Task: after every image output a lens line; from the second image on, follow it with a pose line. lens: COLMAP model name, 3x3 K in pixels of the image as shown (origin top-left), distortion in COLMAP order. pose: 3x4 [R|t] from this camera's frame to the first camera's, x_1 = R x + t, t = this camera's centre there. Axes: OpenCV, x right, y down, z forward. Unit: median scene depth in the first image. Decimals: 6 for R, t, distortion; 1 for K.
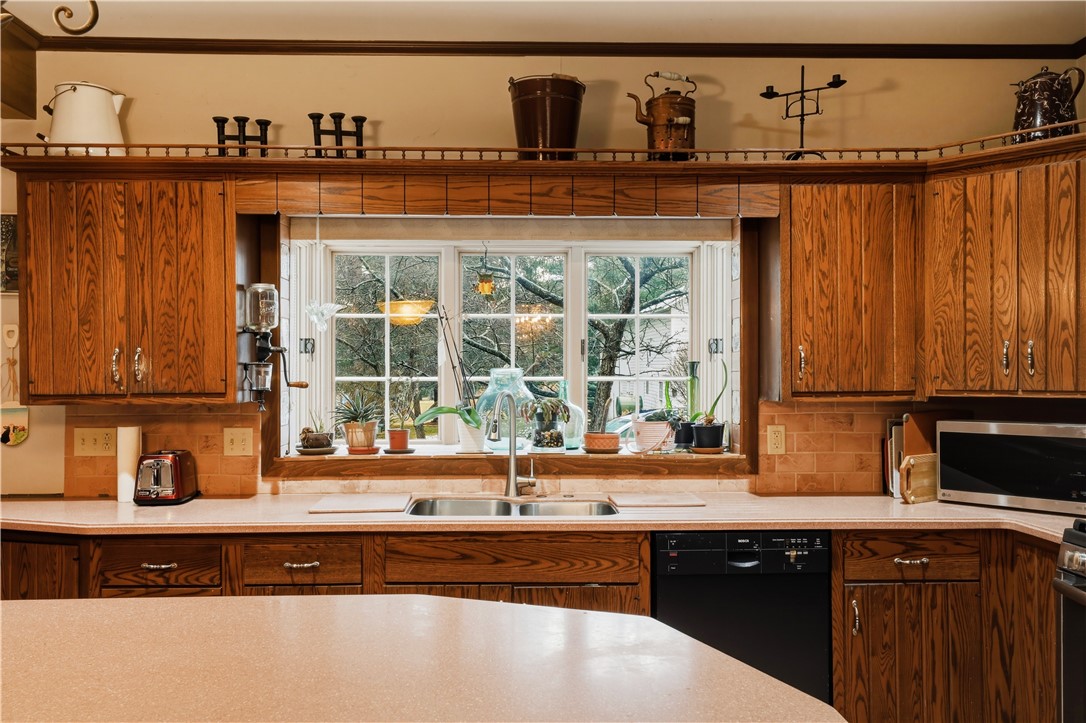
lens RADIAL K [[900.9, 0, 545.9], [0, 900.9, 372.2], [0, 0, 1]] dist [-0.001638, 0.071803]
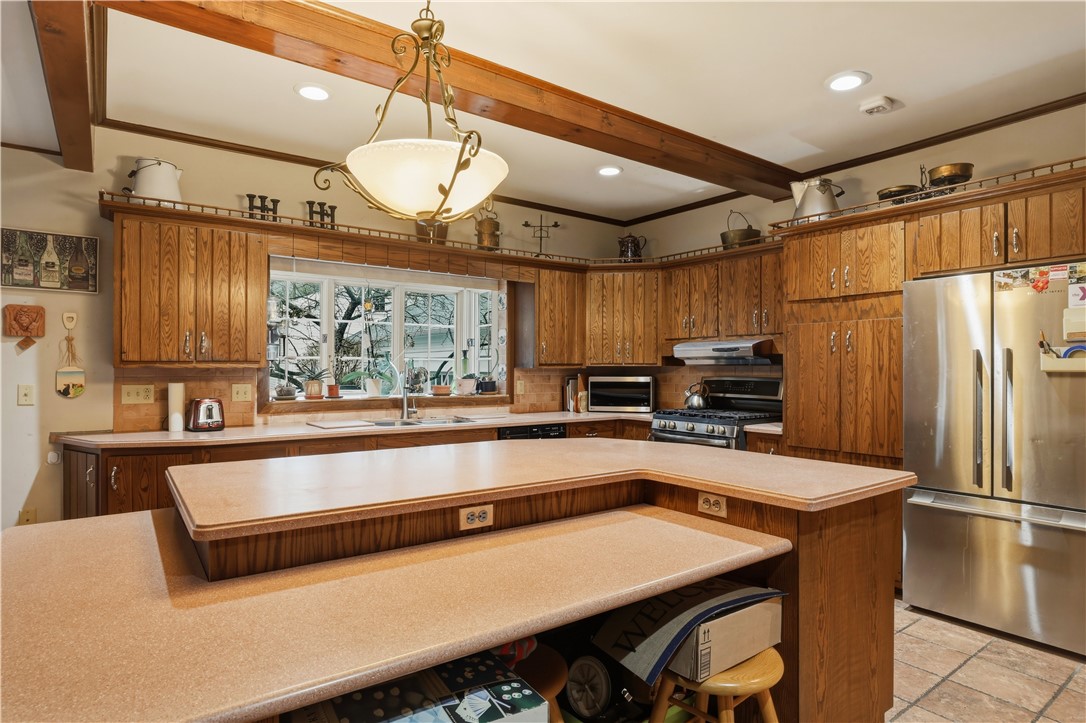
lens RADIAL K [[602.2, 0, 543.0], [0, 602.2, 366.7], [0, 0, 1]] dist [-0.031376, 0.012658]
pose [[0.823034, 0.006065, 0.567959, -0.538968], [-0.006050, 0.999980, -0.001911, 0.031499], [-0.567959, -0.001864, 0.823054, -0.202058]]
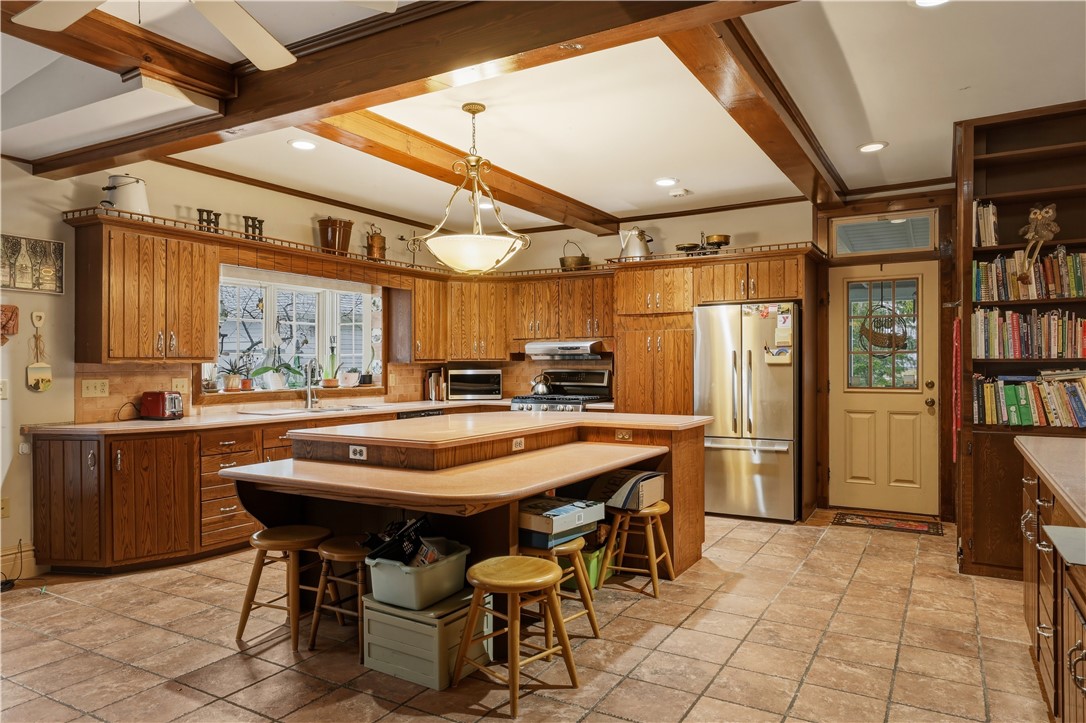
lens RADIAL K [[714.7, 0, 543.0], [0, 714.7, 361.5], [0, 0, 1]] dist [0.000031, 0.001328]
pose [[0.528359, 0.004463, 0.849009, -1.233333], [-0.001537, 0.999990, -0.004299, 0.036076], [-0.849020, 0.000966, 0.528360, -0.370198]]
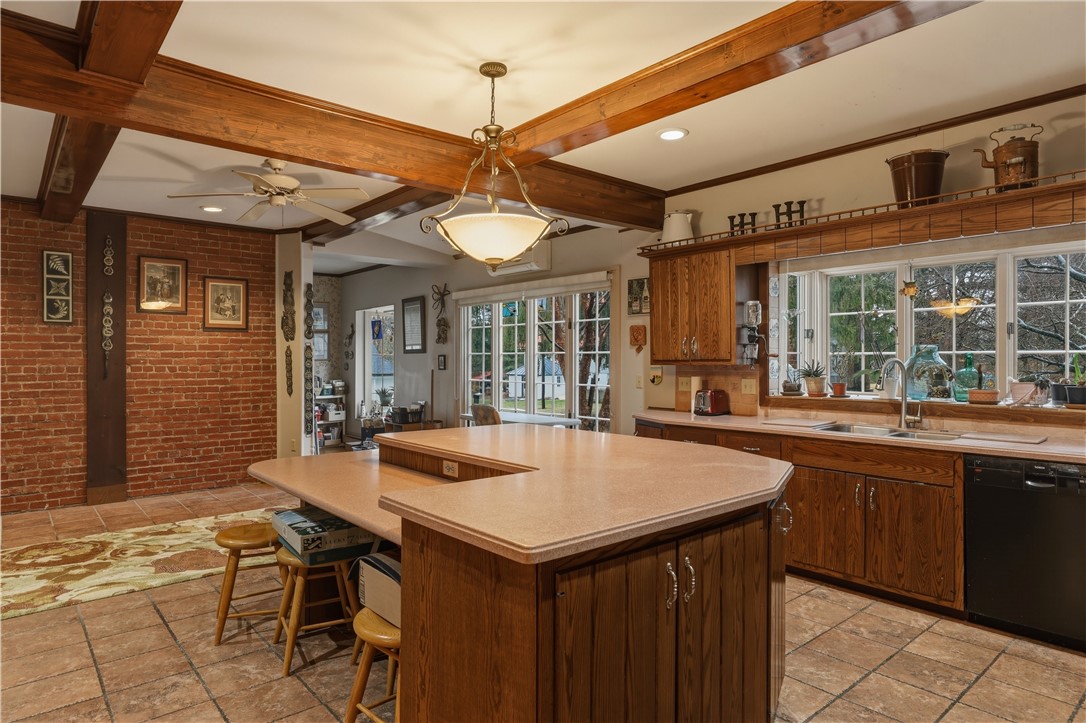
lens RADIAL K [[634.7, 0, 543.0], [0, 634.7, 361.5], [0, 0, 1]] dist [-0.002233, 0.000266]
pose [[0.626793, 0.003279, -0.779179, 0.439630], [0.002329, 0.999979, 0.006082, 0.017898], [0.779182, -0.005627, 0.626772, -0.158944]]
